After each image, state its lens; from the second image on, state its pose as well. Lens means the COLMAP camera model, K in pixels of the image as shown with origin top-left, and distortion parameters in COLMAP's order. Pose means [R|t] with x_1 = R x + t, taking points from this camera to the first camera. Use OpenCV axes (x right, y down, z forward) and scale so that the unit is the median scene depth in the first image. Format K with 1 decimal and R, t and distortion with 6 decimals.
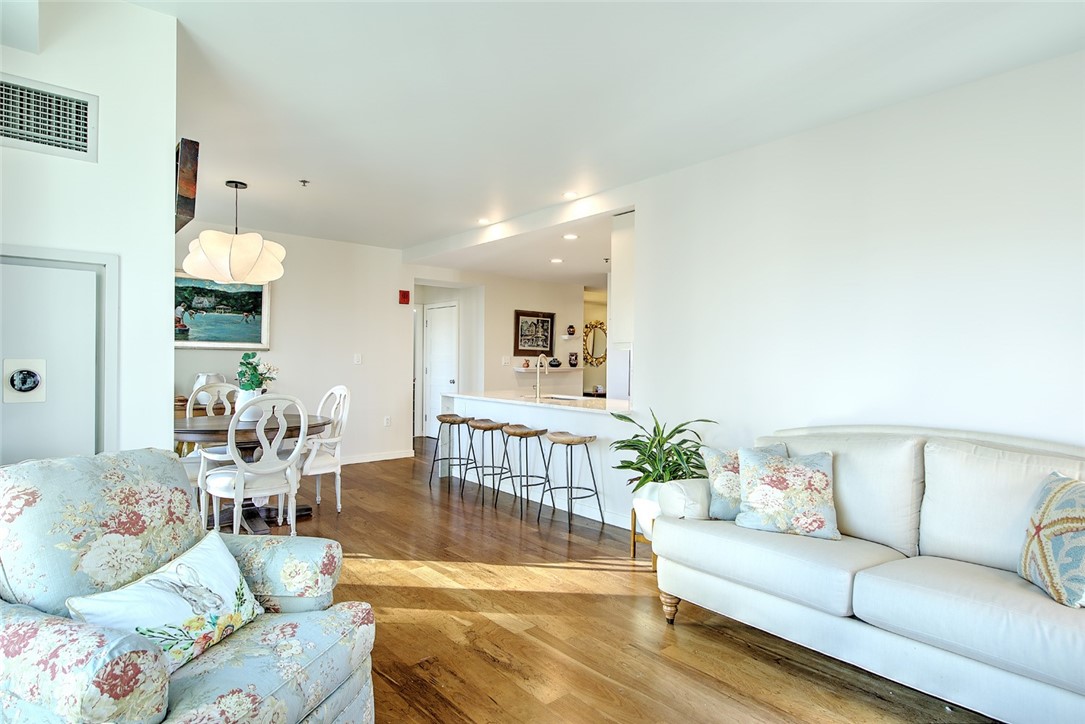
lens RADIAL K [[597.9, 0, 561.7], [0, 597.9, 363.4], [0, 0, 1]] dist [0.002731, -0.003285]
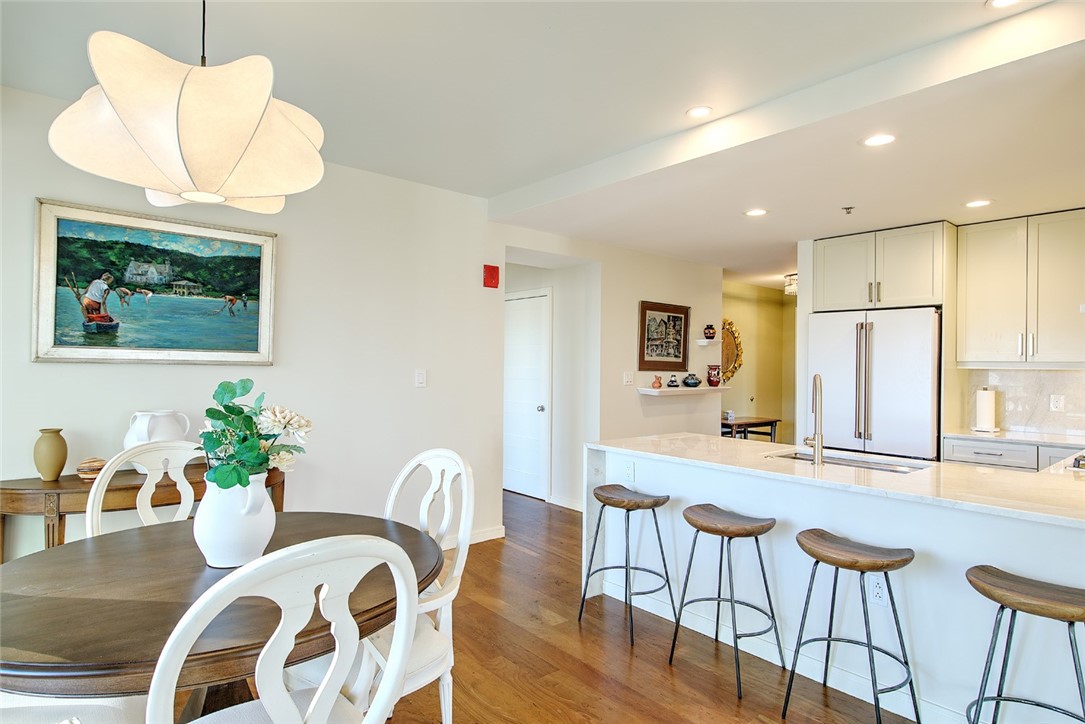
lens RADIAL K [[597.9, 0, 545.8], [0, 597.9, 363.8], [0, 0, 1]] dist [0.002731, -0.003285]
pose [[0.999975, -0.000336, -0.007070, -0.199724], [0.000262, 0.999946, -0.010432, -0.014779], [0.007073, 0.010430, 0.999921, 0.385833]]
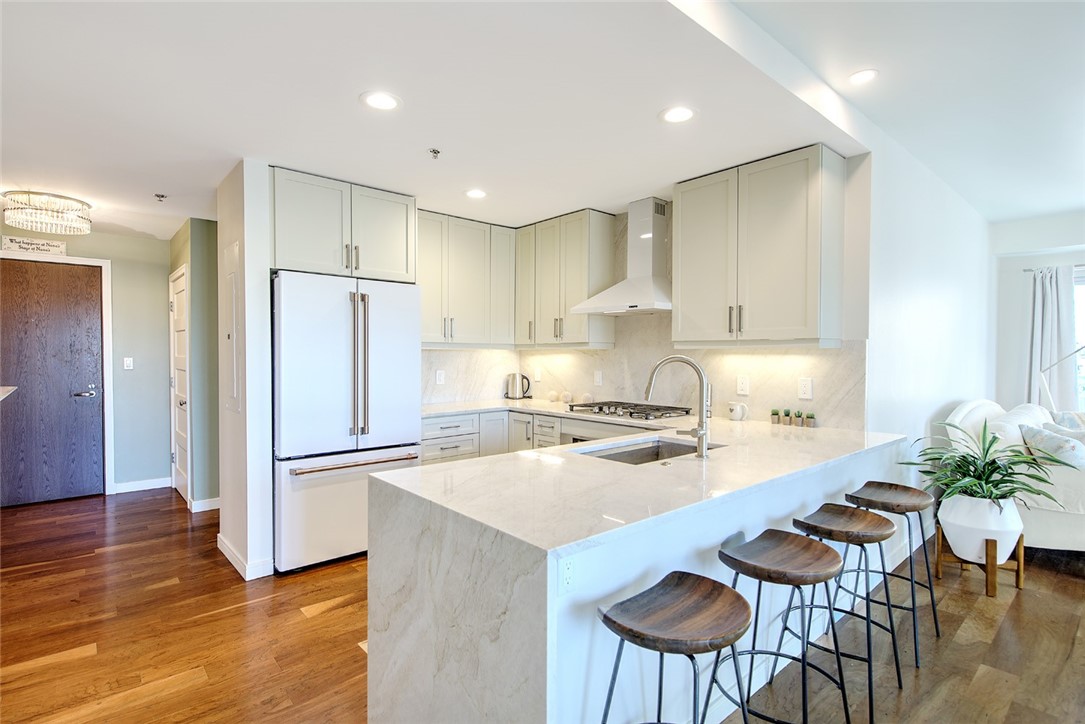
lens RADIAL K [[529.0, 0, 546.7], [0, 529.0, 360.1], [0, 0, 1]] dist [0.007391, -0.004943]
pose [[-0.021538, -0.024641, 0.999464, -0.324059], [0.004768, 0.999682, 0.024749, -0.017375], [-0.999757, 0.005298, -0.021414, 0.845415]]
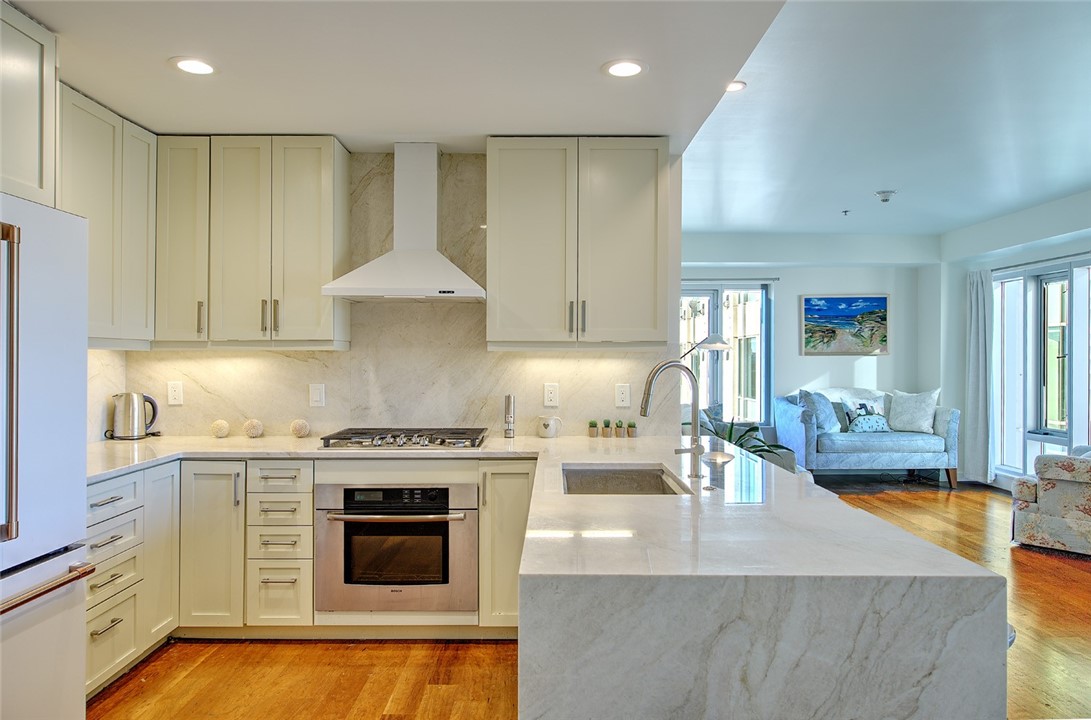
lens RADIAL K [[714.1, 0, 546.3], [0, 714.1, 354.8], [0, 0, 1]] dist [0.008443, -0.015014]
pose [[-0.761599, -0.011322, 0.647950, -0.203450], [-0.006106, 0.999928, 0.010295, -0.017944], [-0.648020, 0.003885, -0.761613, 1.059346]]
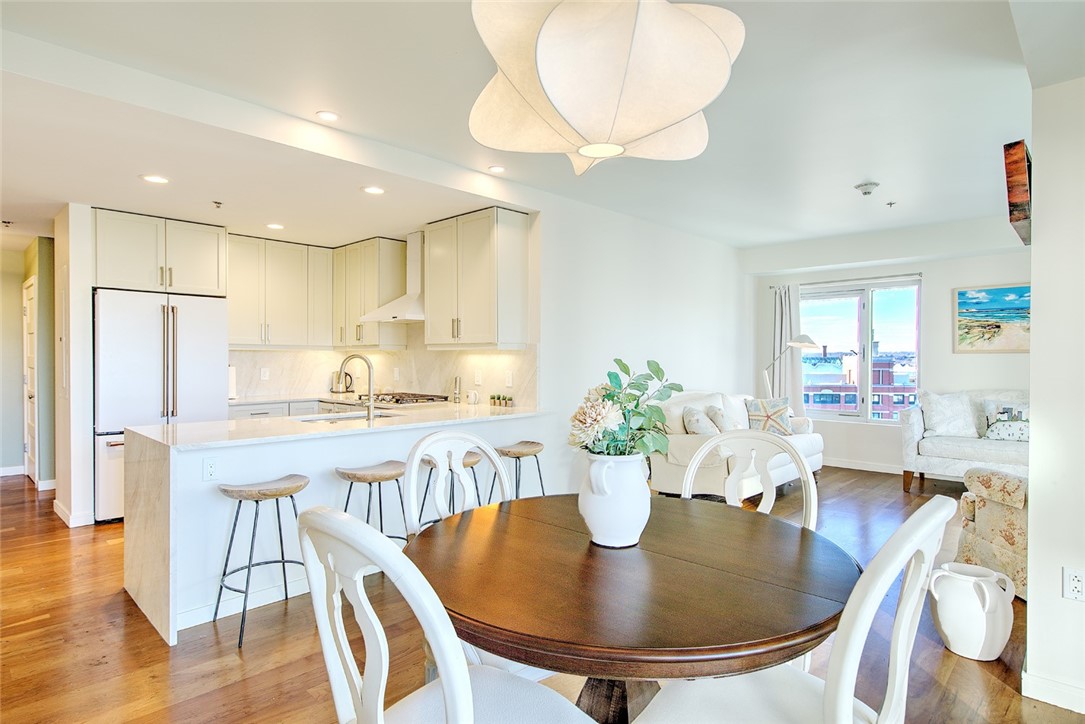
lens RADIAL K [[575.9, 0, 546.0], [0, 575.9, 363.3], [0, 0, 1]] dist [0.010626, -0.007125]
pose [[-0.105398, -0.023191, 0.994160, -0.531544], [0.002605, 0.999718, 0.023597, -0.015012], [-0.994427, 0.005077, -0.105308, 0.659746]]
